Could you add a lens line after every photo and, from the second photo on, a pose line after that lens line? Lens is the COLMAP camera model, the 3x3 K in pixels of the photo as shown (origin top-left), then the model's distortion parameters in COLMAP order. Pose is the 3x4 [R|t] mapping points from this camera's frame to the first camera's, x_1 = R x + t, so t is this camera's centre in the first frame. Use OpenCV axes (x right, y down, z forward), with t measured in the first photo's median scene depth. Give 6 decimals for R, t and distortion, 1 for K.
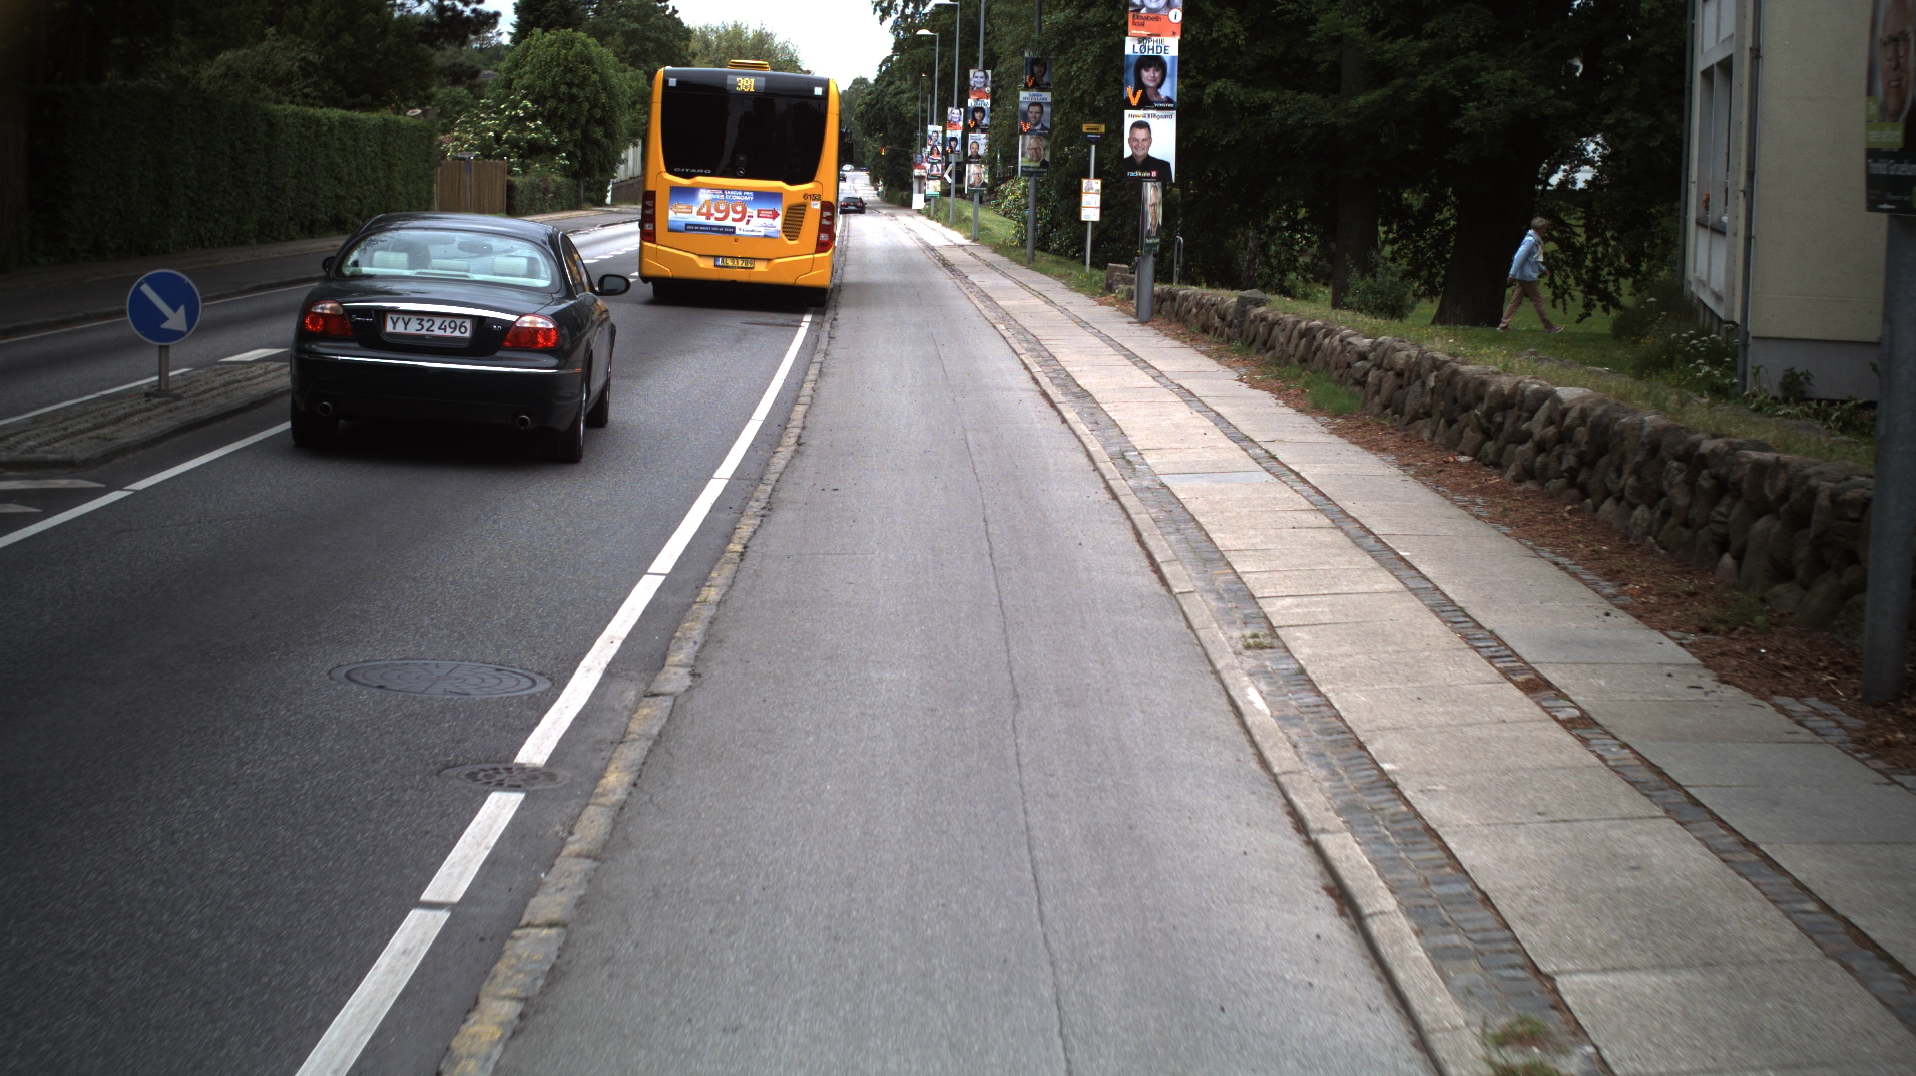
lens RADIAL K [[2864.3, 0, 966.4], [0, 2864.3, 534.6], [0, 0, 1]] dist [-0.171215, 0.000000]
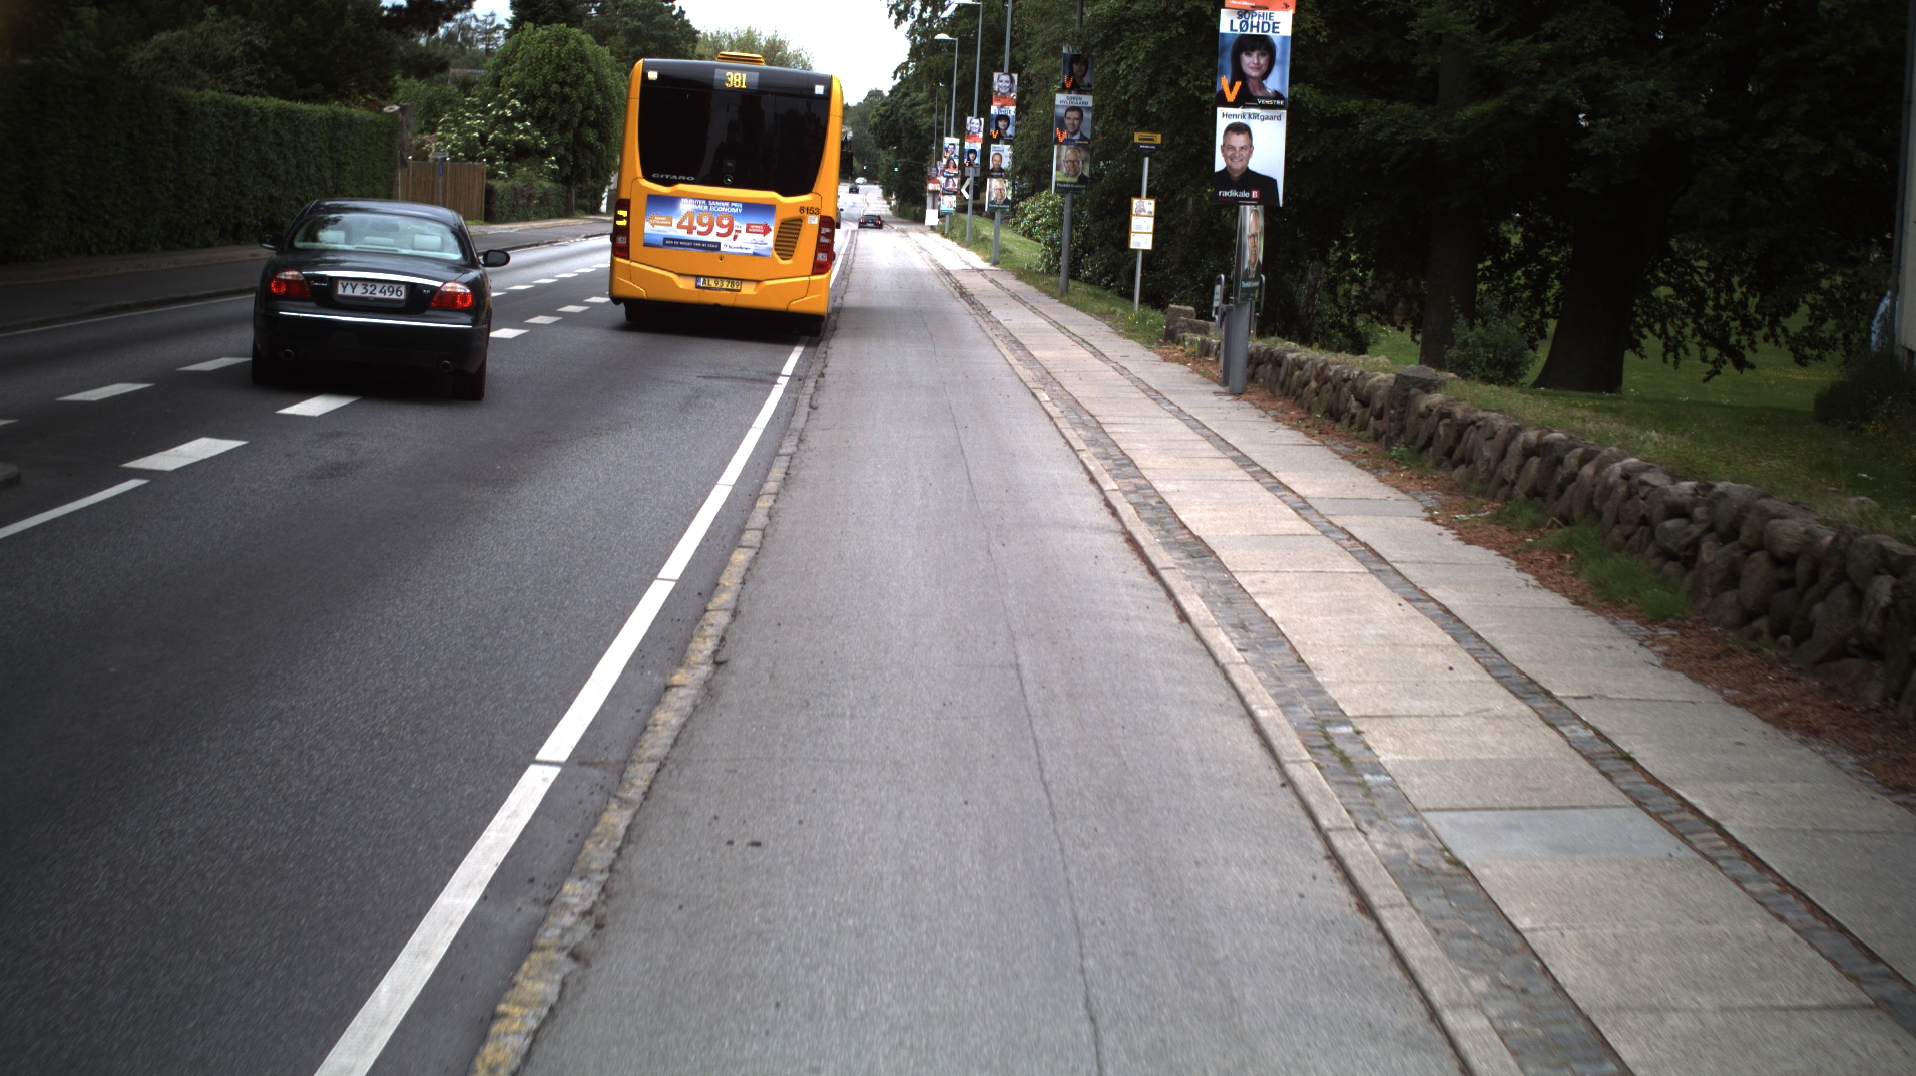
lens RADIAL K [[2659.6, 0, 958.2], [0, 2659.6, 524.8], [0, 0, 1]] dist [-0.151314, 0.000000]
pose [[0.999696, 0.024427, -0.003407, -0.005038], [-0.024427, 0.999702, -0.000036, -0.028752], [0.003406, 0.000120, 0.999994, 0.231646]]
